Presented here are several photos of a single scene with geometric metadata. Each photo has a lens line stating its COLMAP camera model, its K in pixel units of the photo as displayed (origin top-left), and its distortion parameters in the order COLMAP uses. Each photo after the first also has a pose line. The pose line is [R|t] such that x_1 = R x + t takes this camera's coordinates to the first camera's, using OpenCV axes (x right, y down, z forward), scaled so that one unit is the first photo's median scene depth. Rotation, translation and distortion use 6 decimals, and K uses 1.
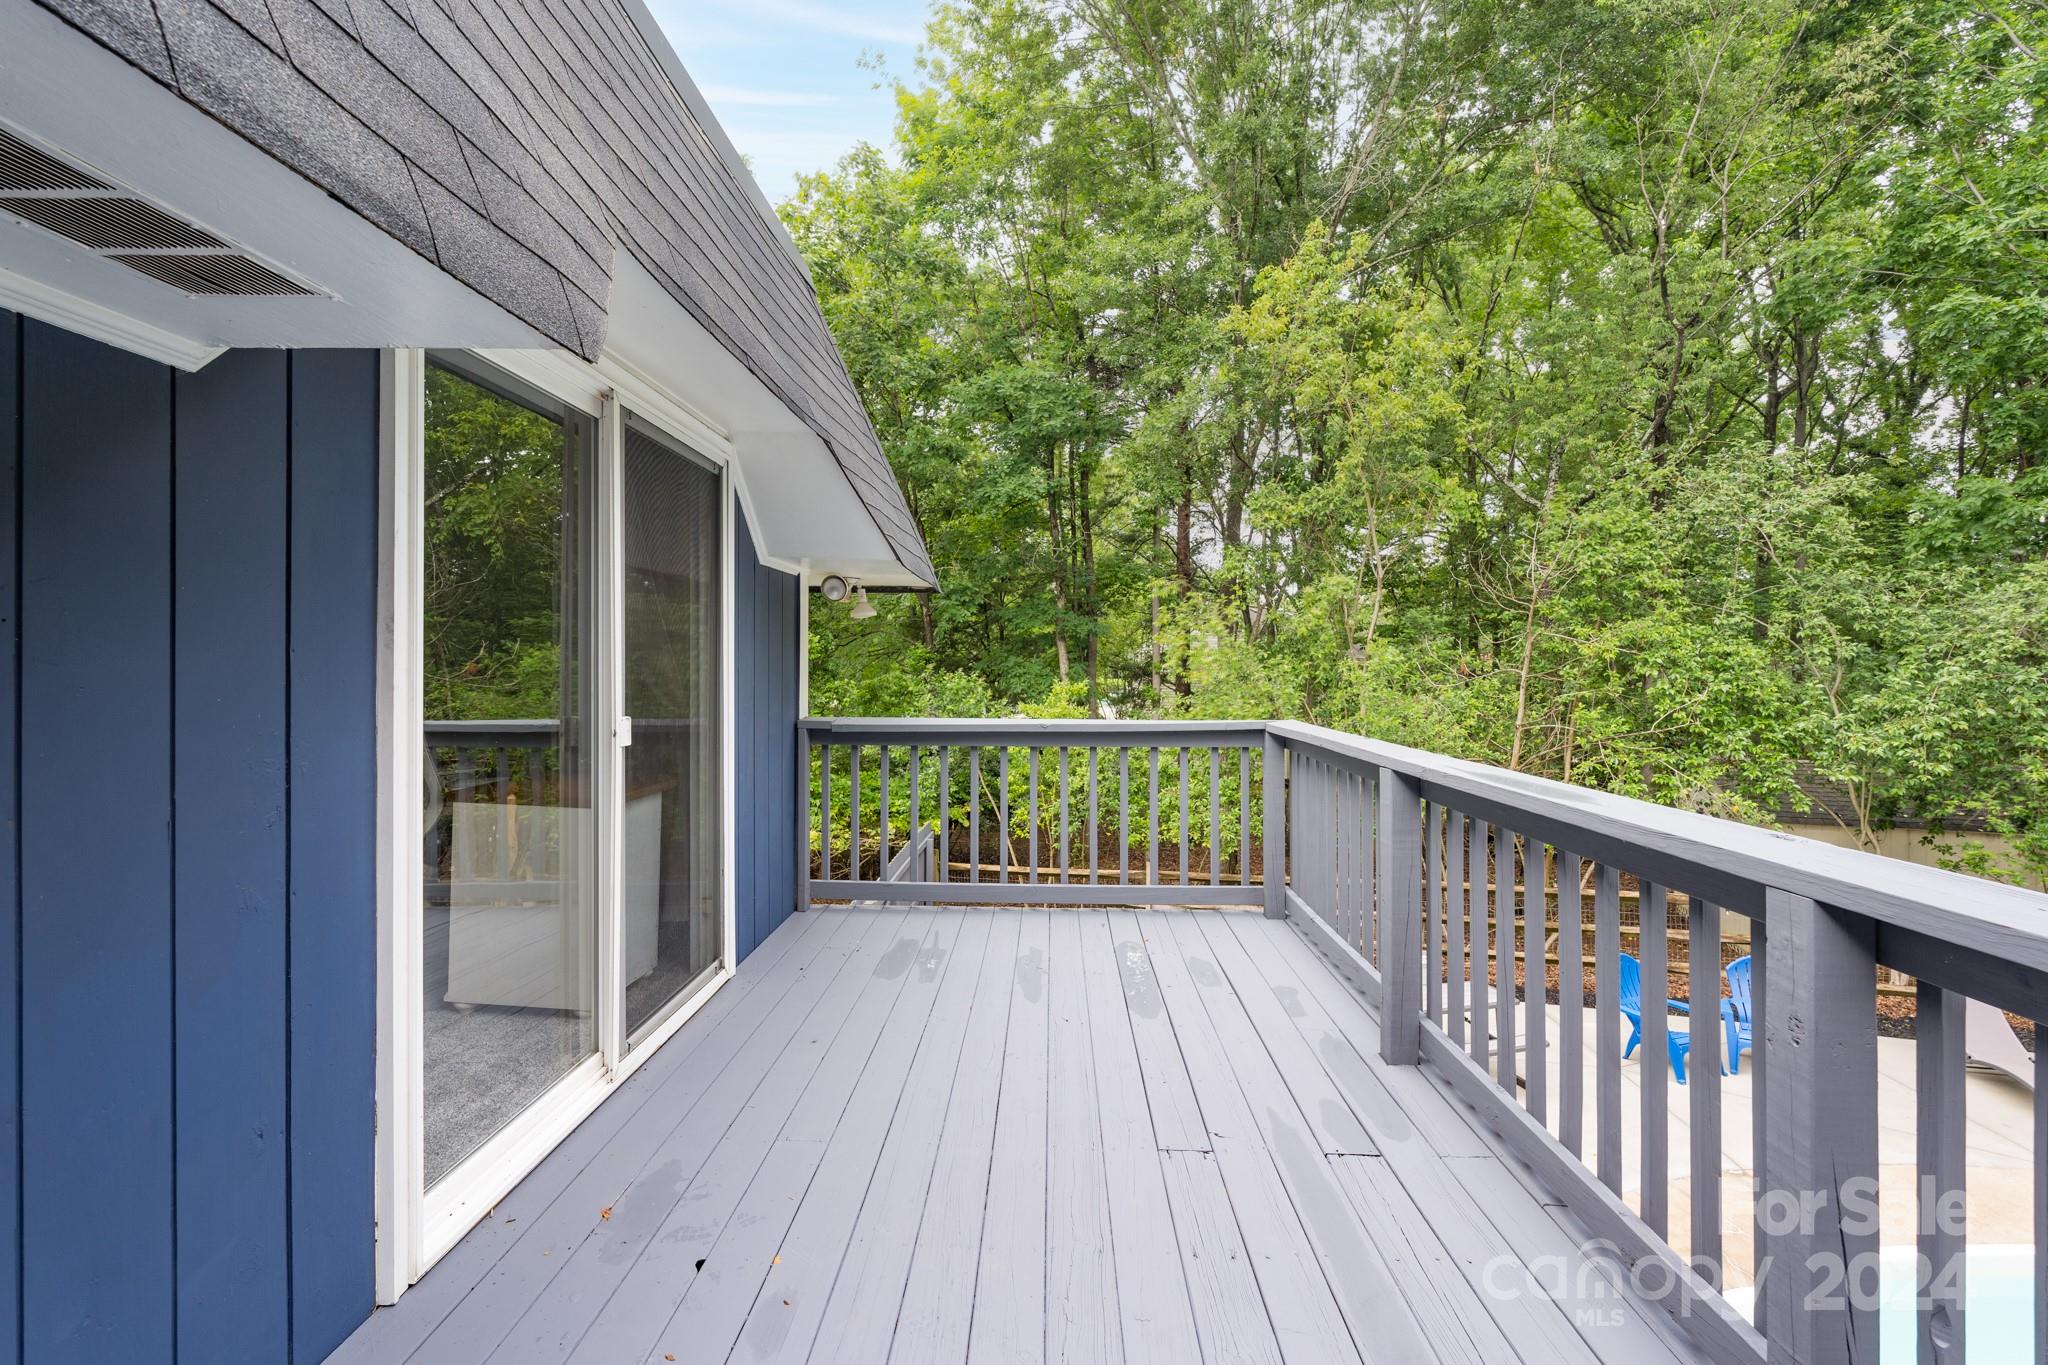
lens RADIAL K [[930.5, 0, 1023.0], [0, 930.5, 668.2], [0, 0, 1]] dist [-0.005213, 0.001419]
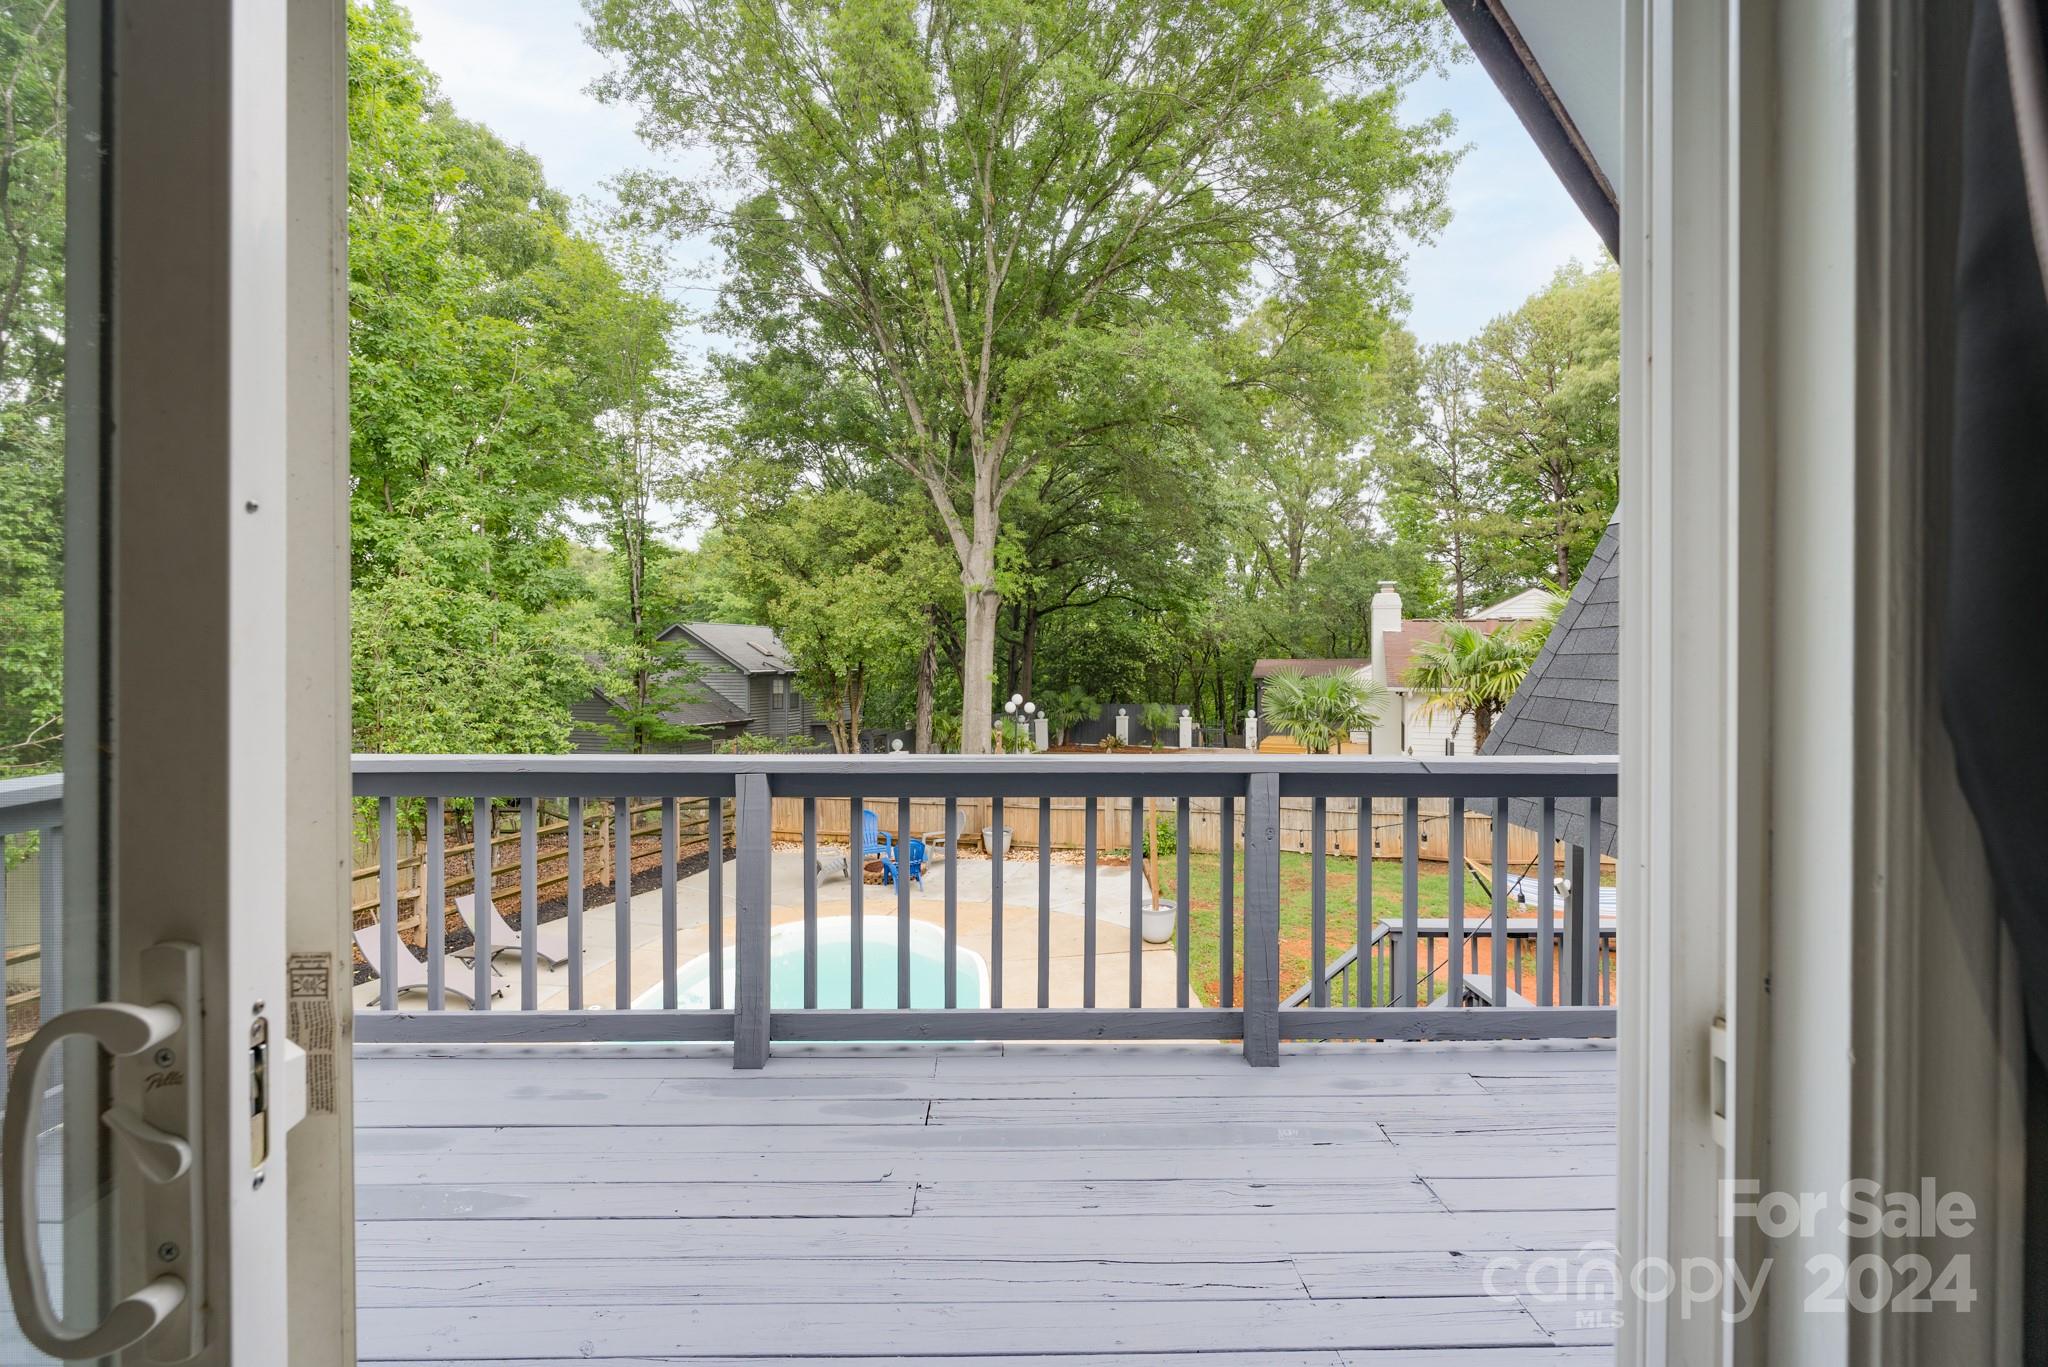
lens RADIAL K [[930.5, 0, 1022.8], [0, 930.5, 668.4], [0, 0, 1]] dist [-0.005213, 0.001419]
pose [[-0.052797, -0.008124, 0.998572, -0.157145], [-0.002111, 0.999966, 0.008023, -0.003966], [-0.998603, -0.001684, -0.052812, 0.193824]]
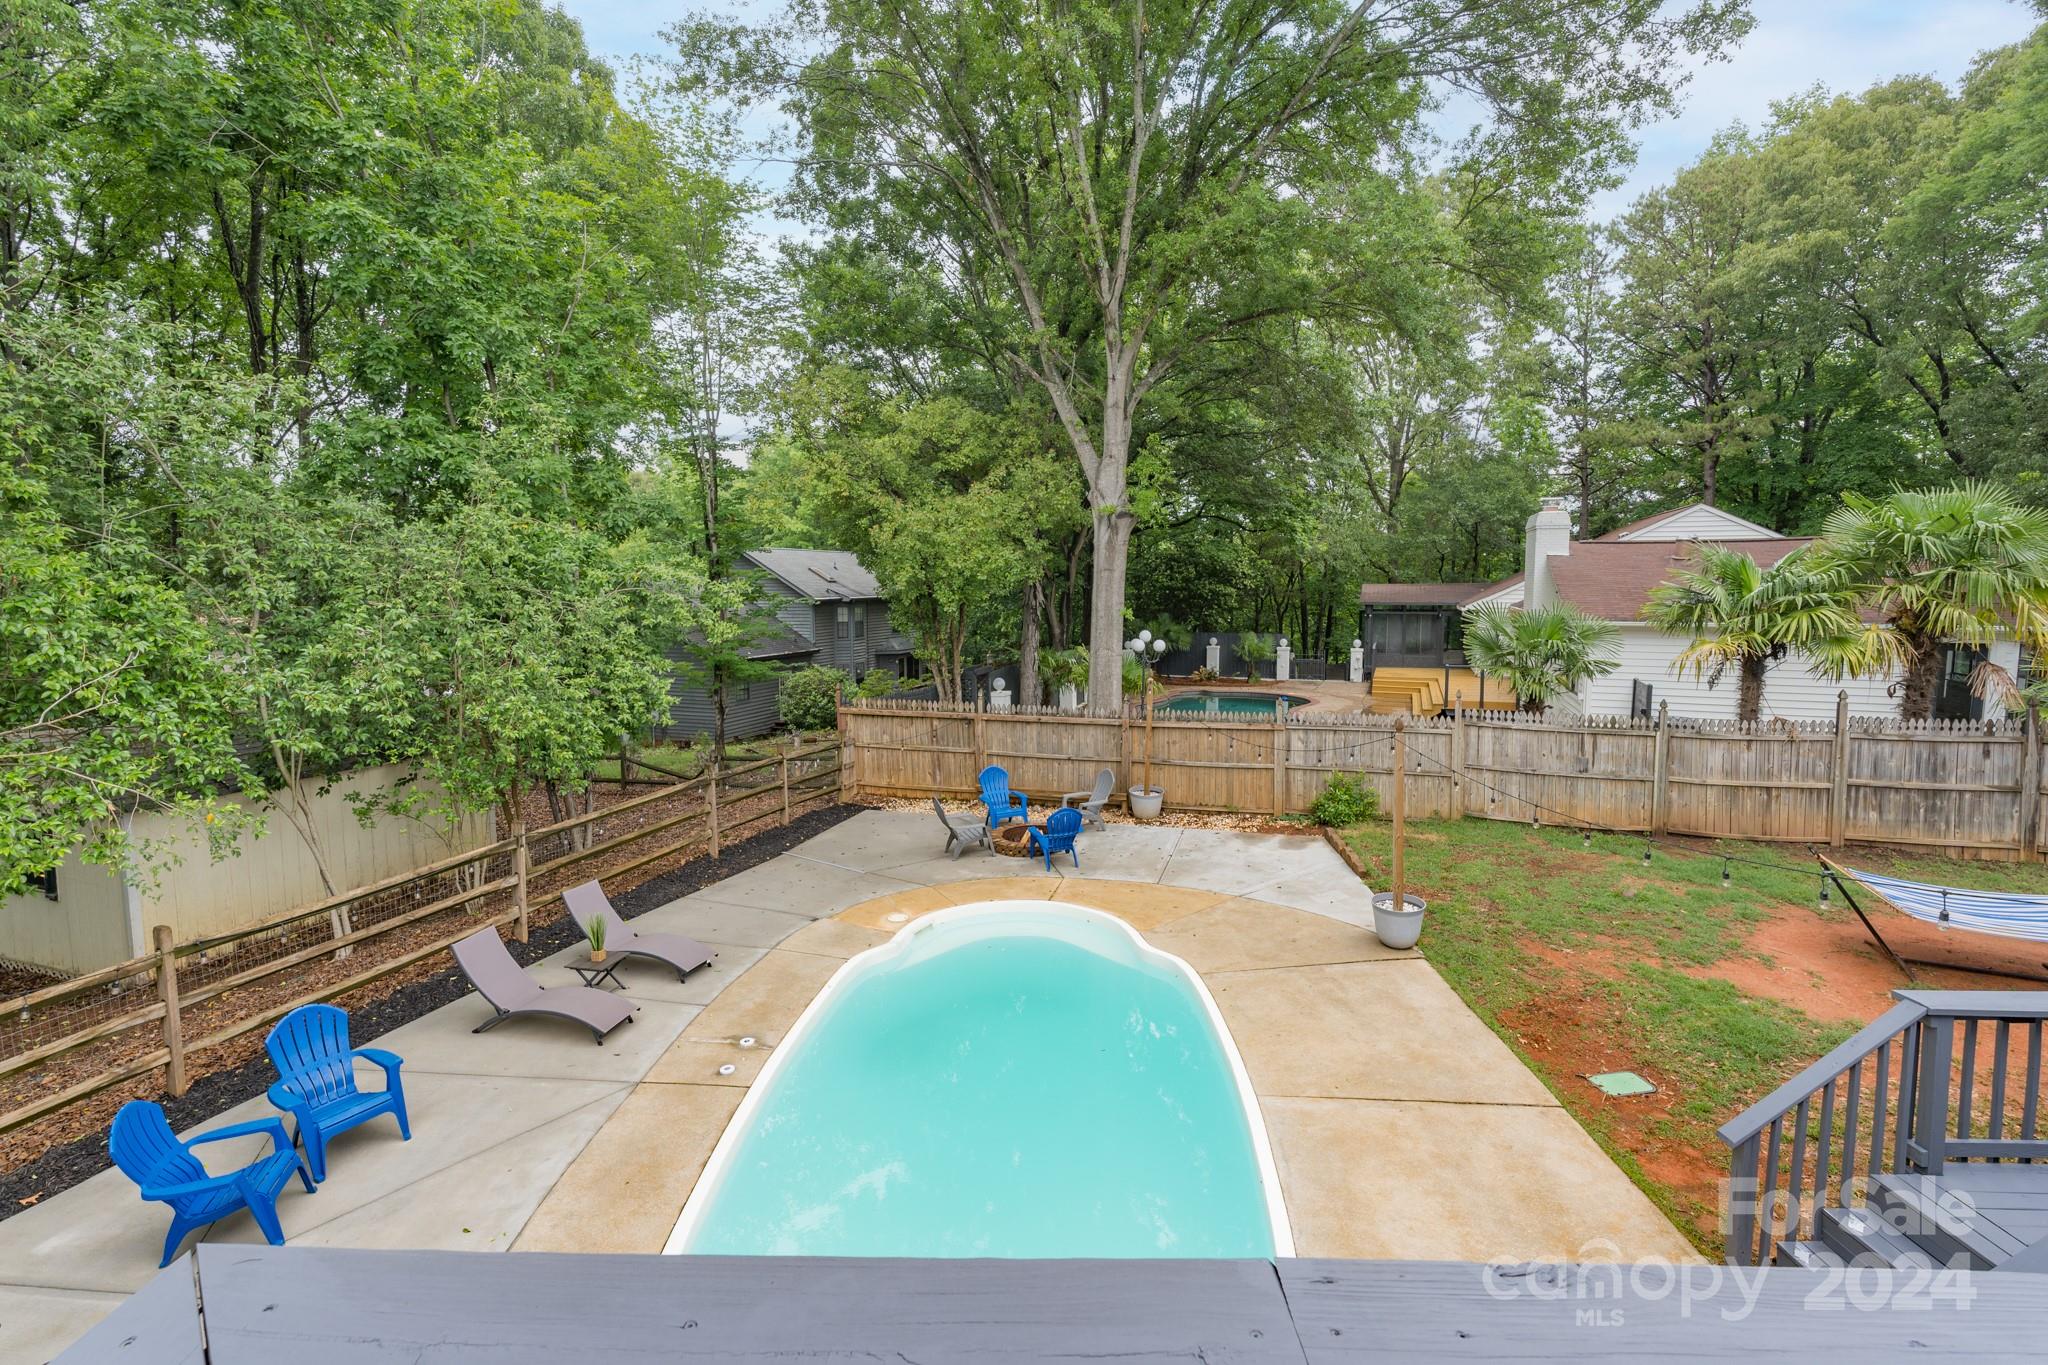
lens RADIAL K [[930.5, 0, 1012.4], [0, 930.5, 672.1], [0, 0, 1]] dist [-0.005213, 0.001419]
pose [[-0.007652, -0.097511, 0.995205, 0.055243], [0.003831, 0.995224, 0.097542, -0.025118], [-0.999963, 0.004559, -0.007242, 0.351674]]
